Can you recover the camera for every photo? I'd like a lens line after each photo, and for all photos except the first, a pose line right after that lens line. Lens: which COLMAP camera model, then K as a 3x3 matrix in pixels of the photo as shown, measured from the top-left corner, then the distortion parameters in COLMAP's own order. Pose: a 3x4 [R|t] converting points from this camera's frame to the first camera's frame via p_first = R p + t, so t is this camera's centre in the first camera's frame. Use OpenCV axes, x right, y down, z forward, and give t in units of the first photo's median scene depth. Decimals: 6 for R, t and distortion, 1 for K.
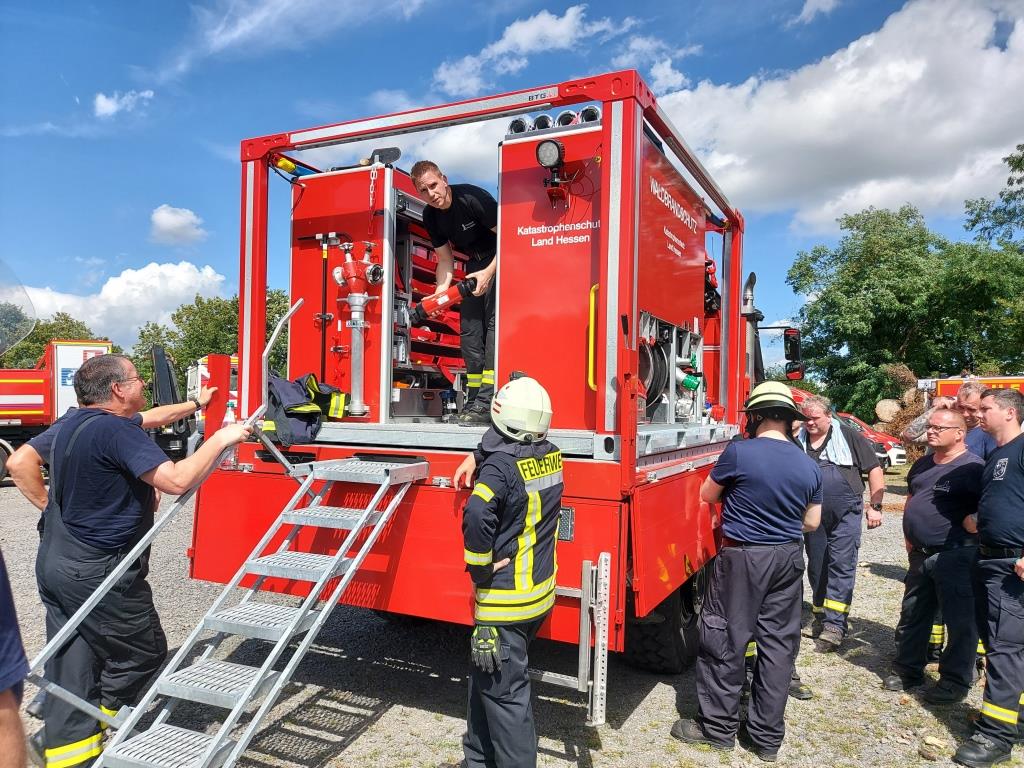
lens RADIAL K [[746.3, 0, 506.1], [0, 746.3, 388.5], [0, 0, 1]] dist [0.062389, -0.131667]
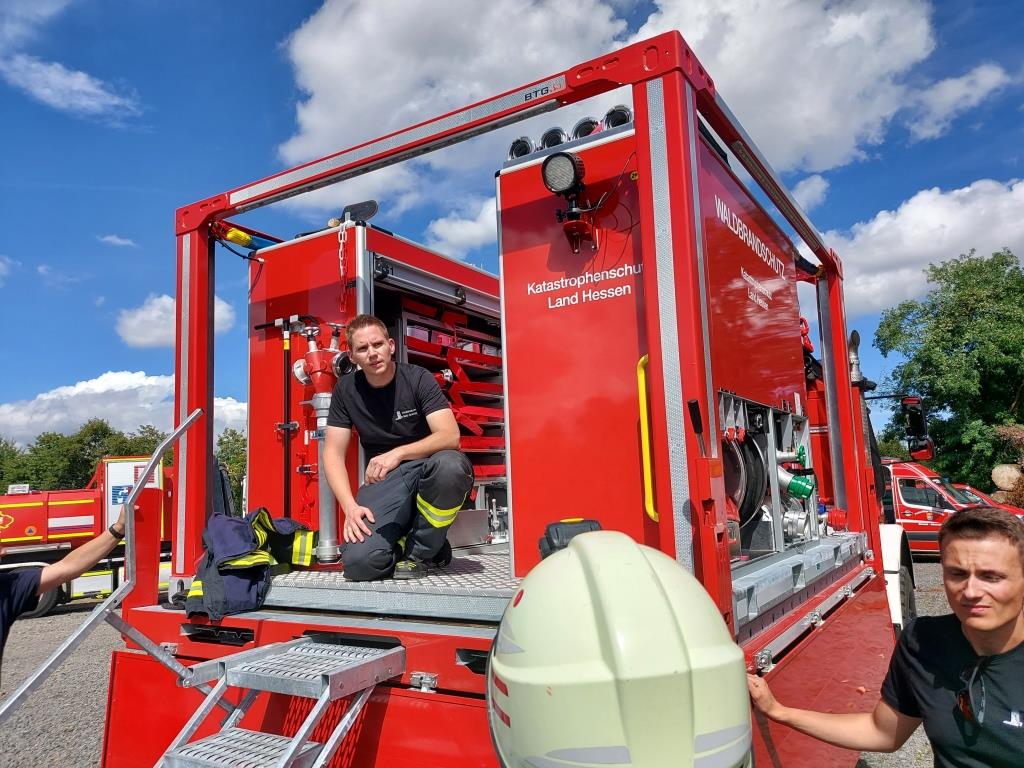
lens RADIAL K [[746.3, 0, 506.1], [0, 746.3, 388.5], [0, 0, 1]] dist [0.062389, -0.131667]
pose [[0.993202, -0.069968, -0.093025, 0.048324], [0.058926, 0.991434, -0.116564, -0.034498], [0.100384, 0.110290, 0.988817, 0.285389]]
